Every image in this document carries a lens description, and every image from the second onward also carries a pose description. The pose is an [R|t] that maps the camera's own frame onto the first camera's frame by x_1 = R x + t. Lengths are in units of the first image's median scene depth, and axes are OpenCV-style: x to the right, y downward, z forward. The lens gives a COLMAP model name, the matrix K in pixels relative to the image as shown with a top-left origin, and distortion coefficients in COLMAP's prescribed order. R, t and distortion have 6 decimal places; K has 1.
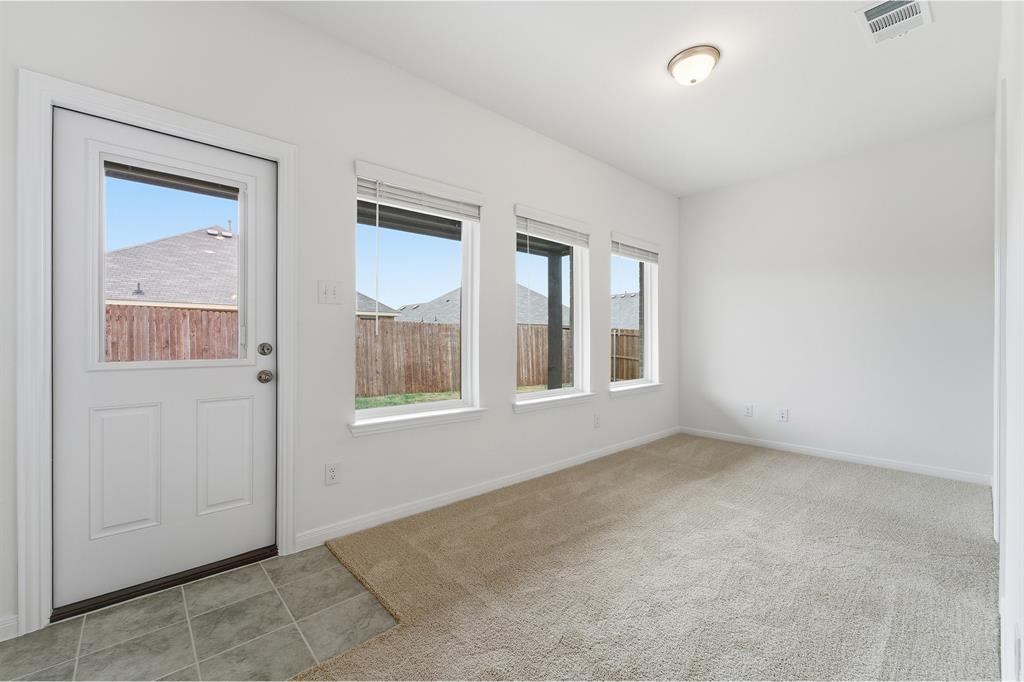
lens RADIAL K [[419.6, 0, 509.1], [0, 419.6, 333.8], [0, 0, 1]] dist [-0.000416, -0.000900]
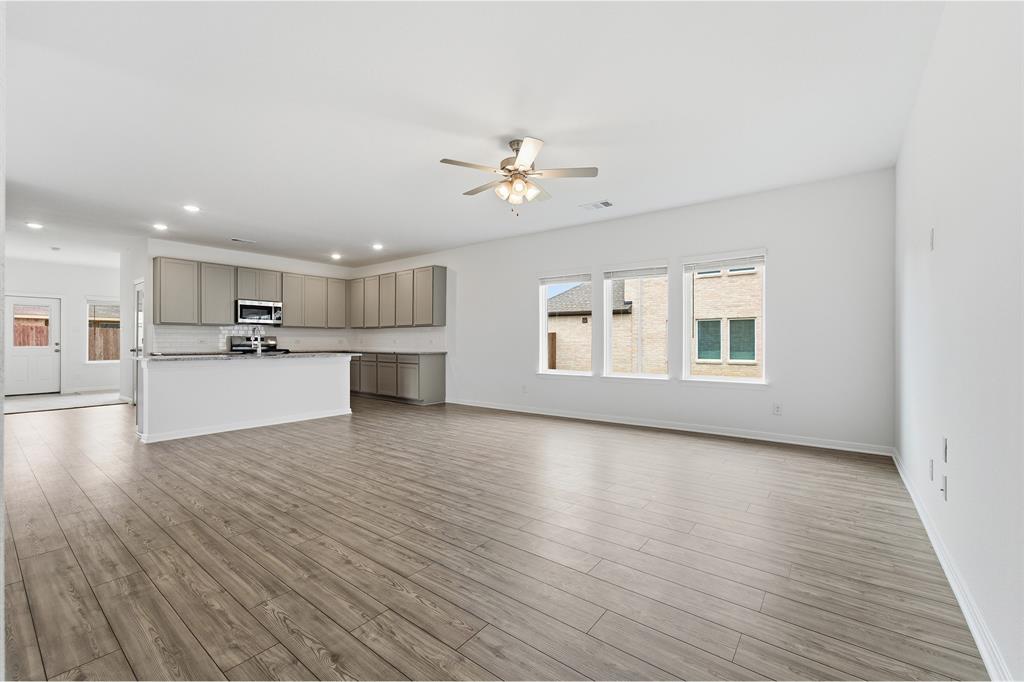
lens RADIAL K [[419.6, 0, 510.6], [0, 419.6, 337.2], [0, 0, 1]] dist [-0.000416, -0.000900]
pose [[0.969777, 0.008916, 0.243828, 2.834771], [-0.009706, 0.999951, 0.002040, -0.086691], [-0.243798, -0.004345, 0.969816, -4.227542]]
